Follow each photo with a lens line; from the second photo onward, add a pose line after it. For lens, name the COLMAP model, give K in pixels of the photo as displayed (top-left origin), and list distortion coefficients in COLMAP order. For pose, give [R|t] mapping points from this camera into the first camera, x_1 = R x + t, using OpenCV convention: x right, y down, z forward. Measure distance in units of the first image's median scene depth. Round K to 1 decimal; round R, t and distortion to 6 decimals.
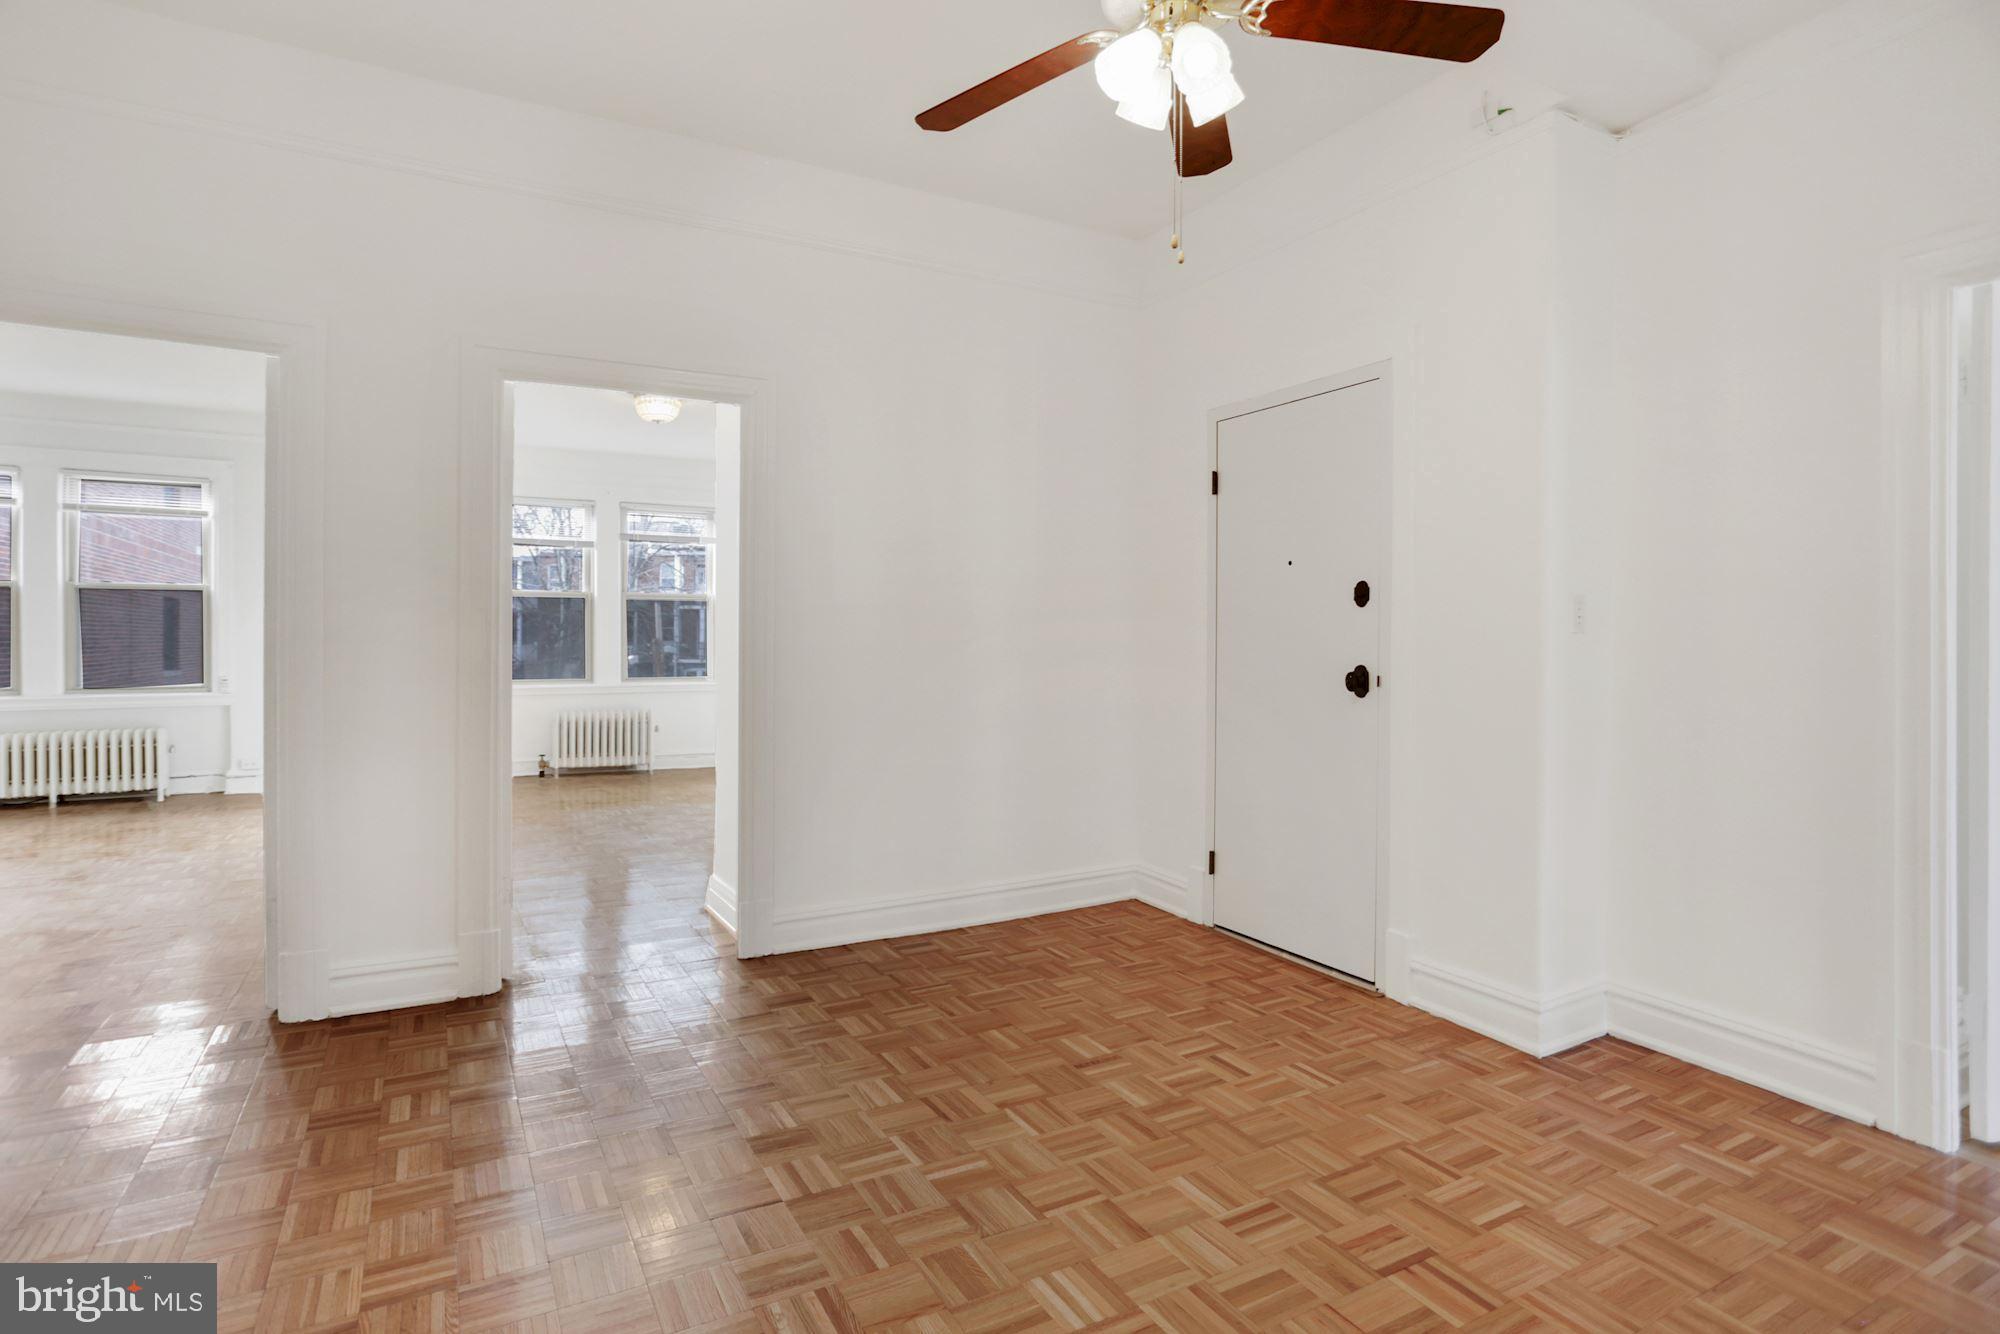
lens RADIAL K [[1012.6, 0, 993.7], [0, 1012.6, 633.7], [0, 0, 1]] dist [-0.083689, 0.053944]
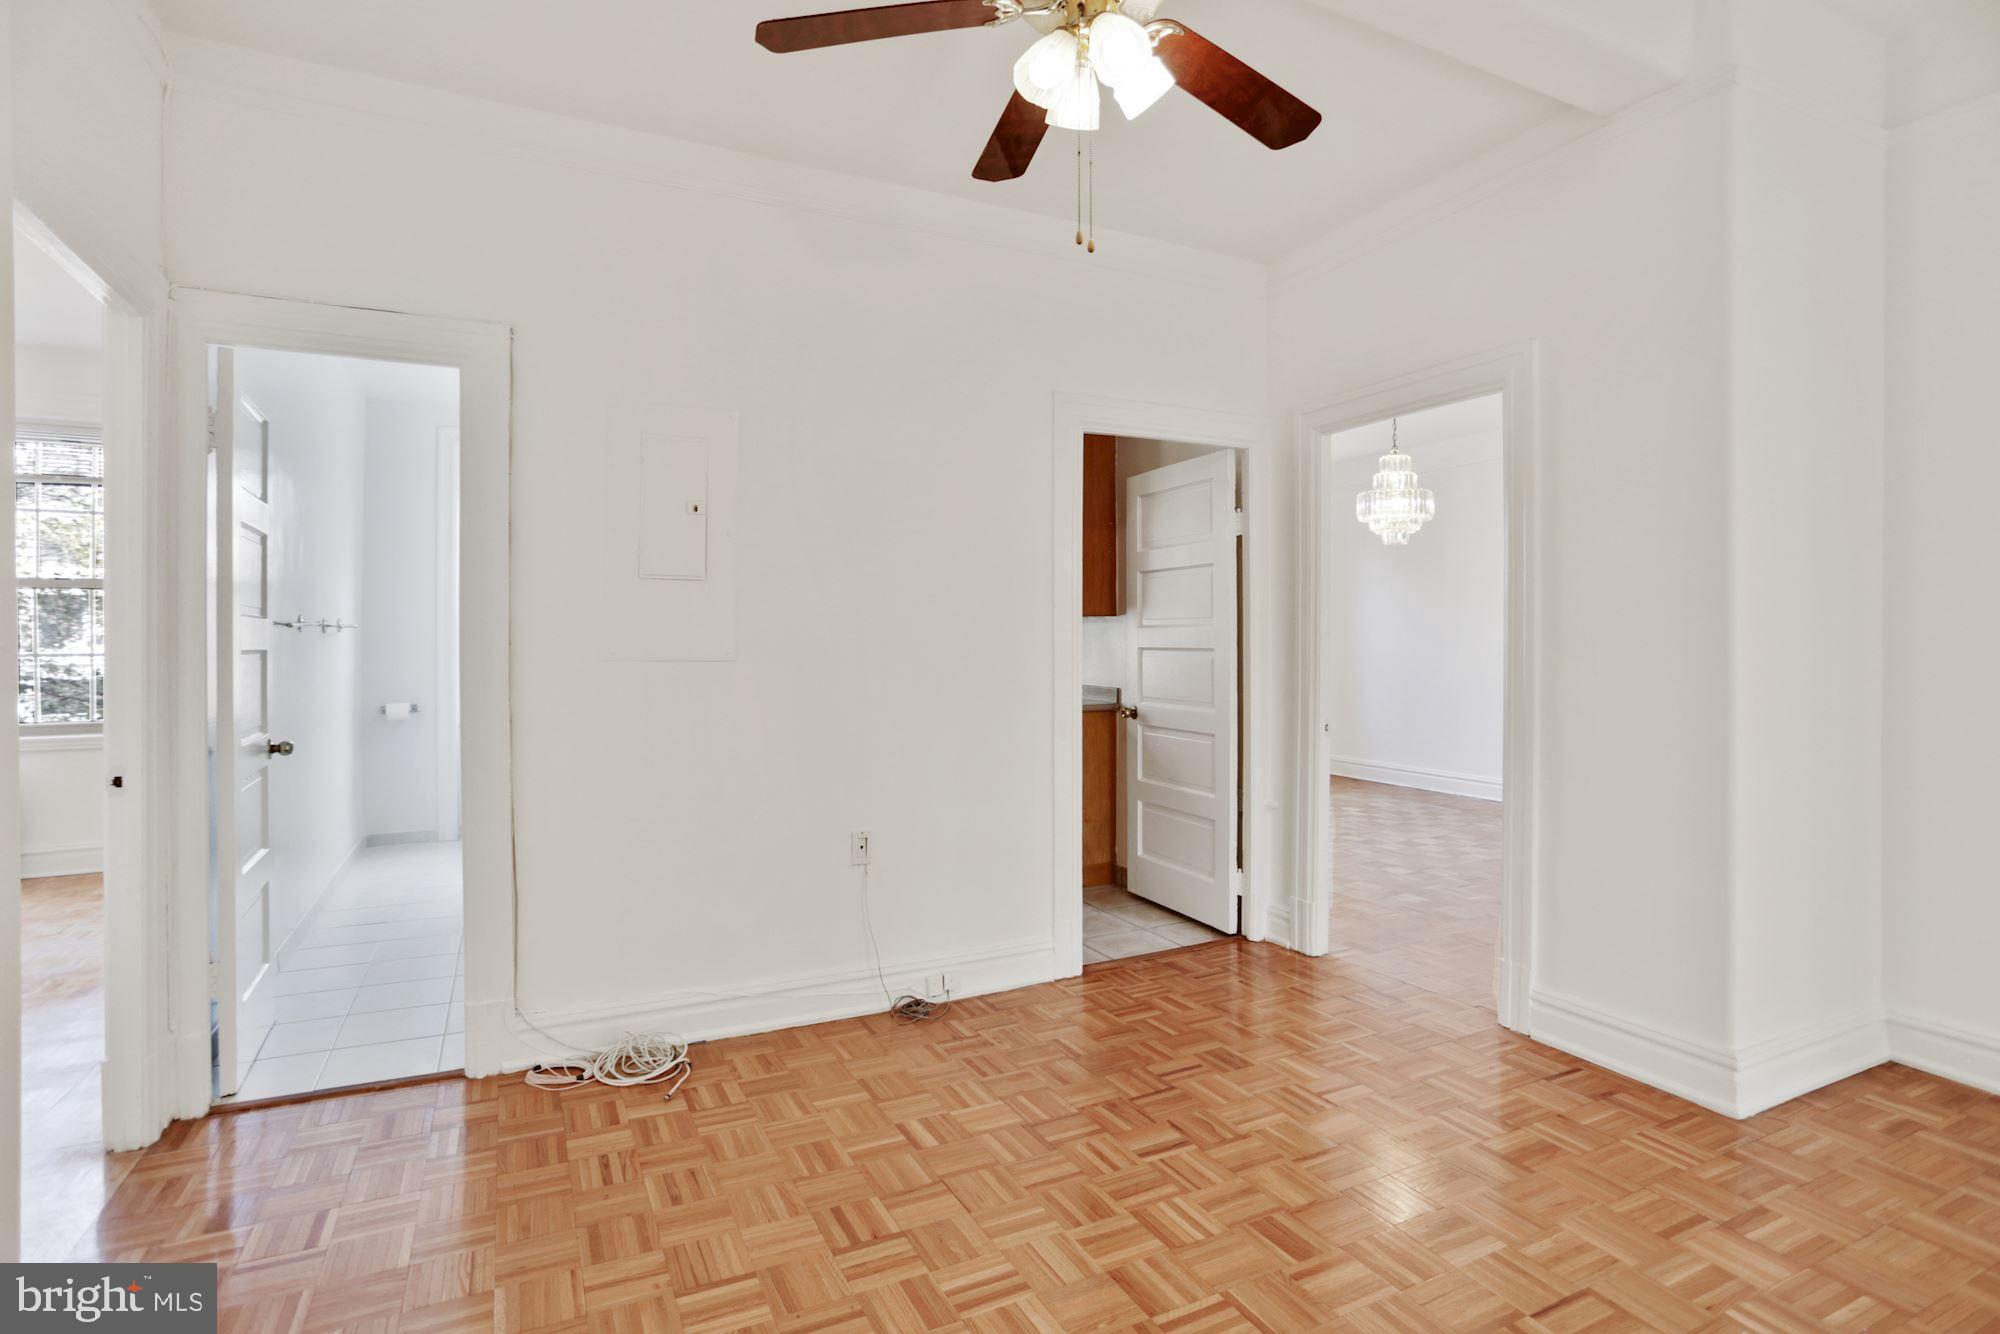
lens RADIAL K [[1012.6, 0, 993.7], [0, 1012.6, 633.7], [0, 0, 1]] dist [-0.083689, 0.053944]
pose [[-0.998133, -0.006646, 0.060708, 0.181324], [-0.006575, 0.999977, 0.001374, -0.019088], [-0.060716, 0.000972, -0.998155, 1.656810]]
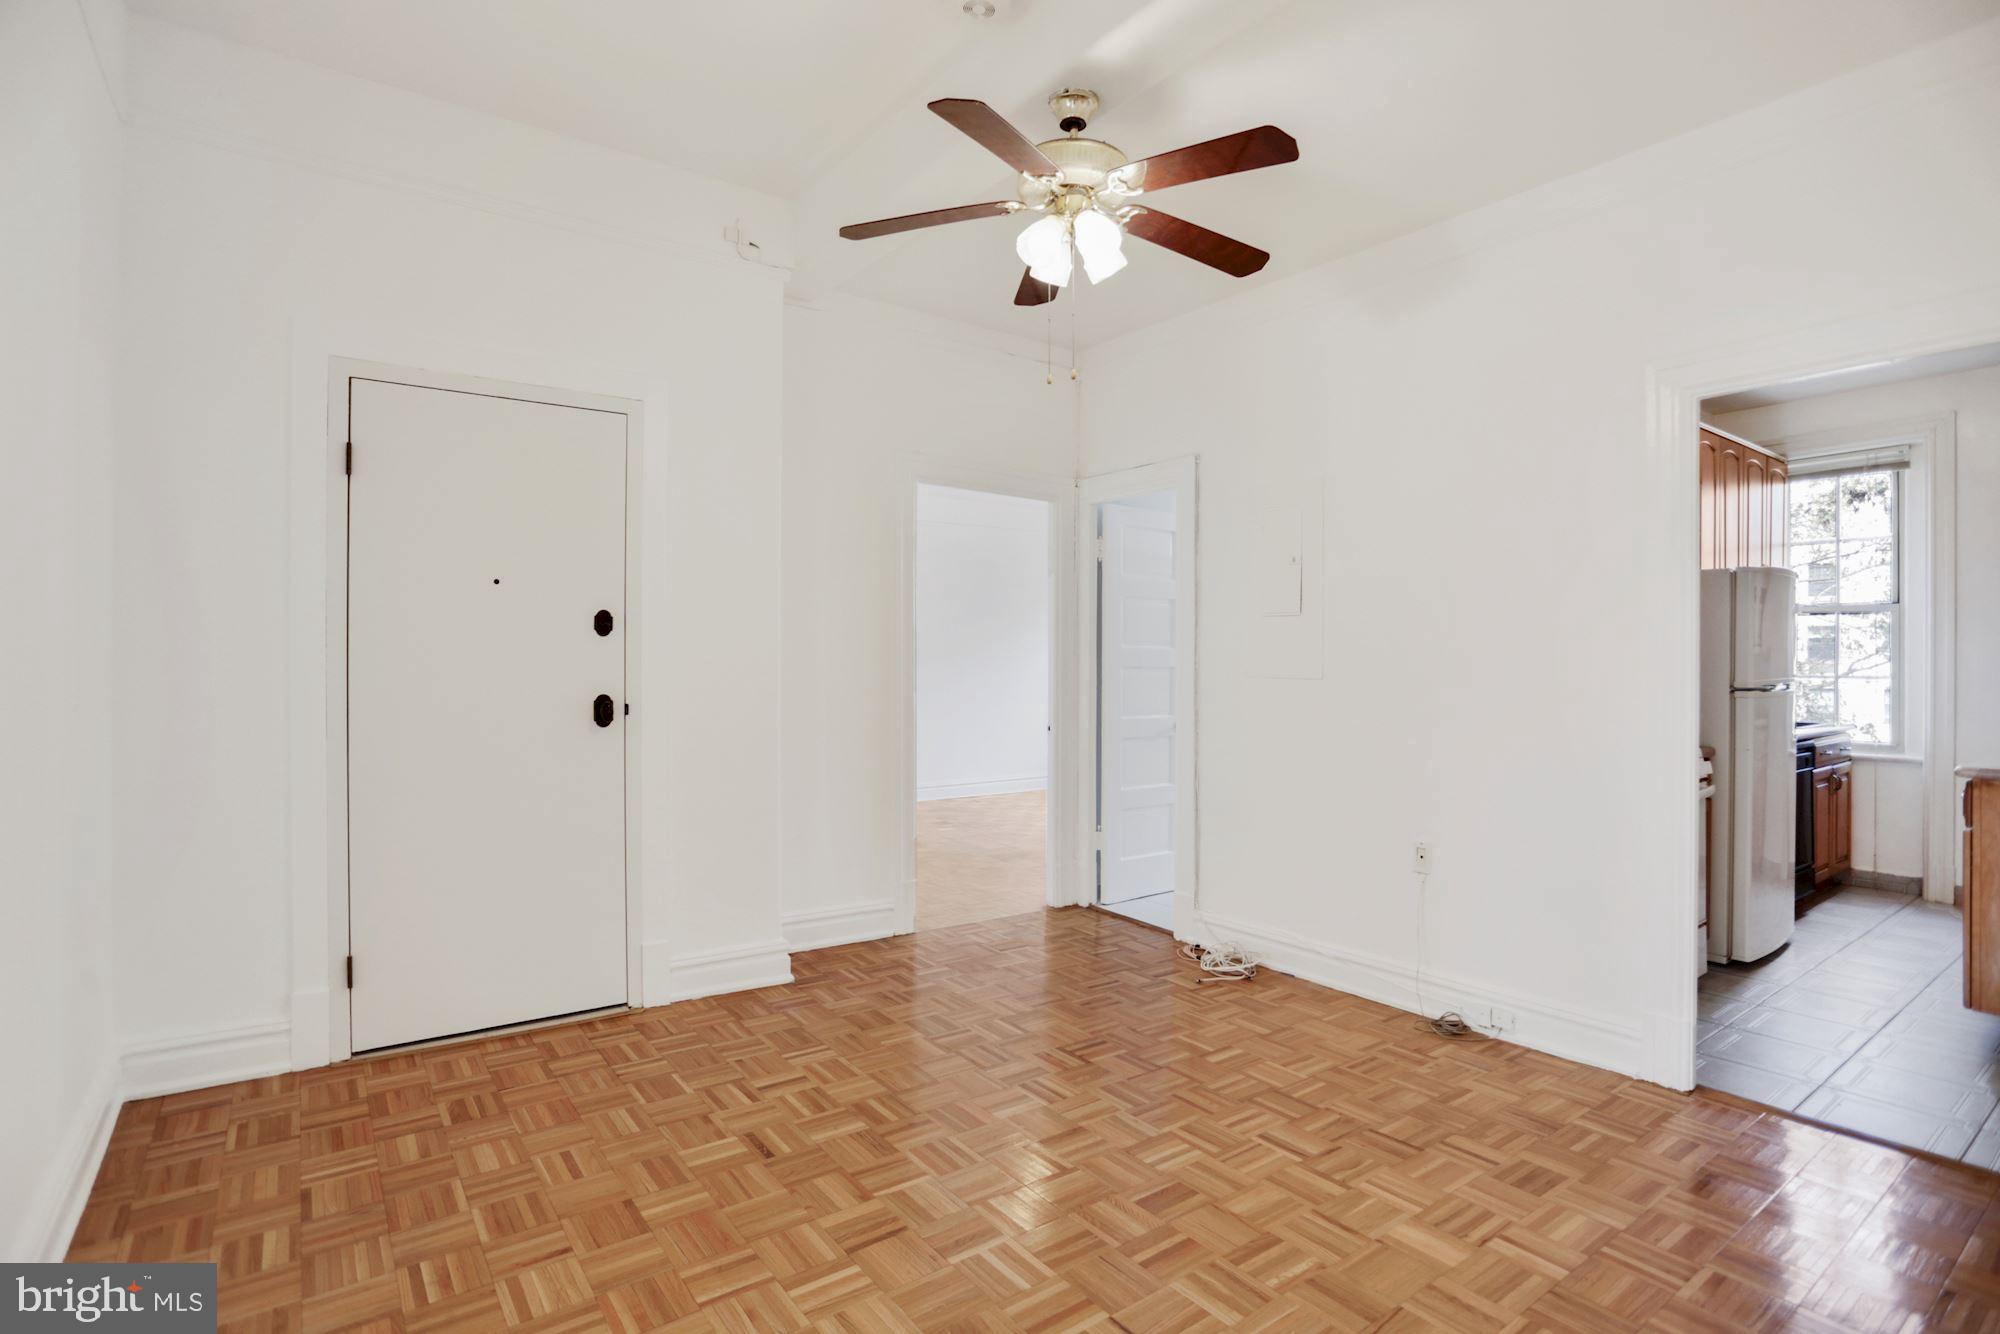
lens RADIAL K [[976.5, 0, 987.4], [0, 976.5, 661.6], [0, 0, 1]] dist [-0.065787, 0.023181]
pose [[-0.111283, -0.010684, 0.993731, -0.917223], [-0.005710, 0.999933, 0.010112, -0.019446], [-0.993772, -0.004549, -0.111336, 1.061906]]
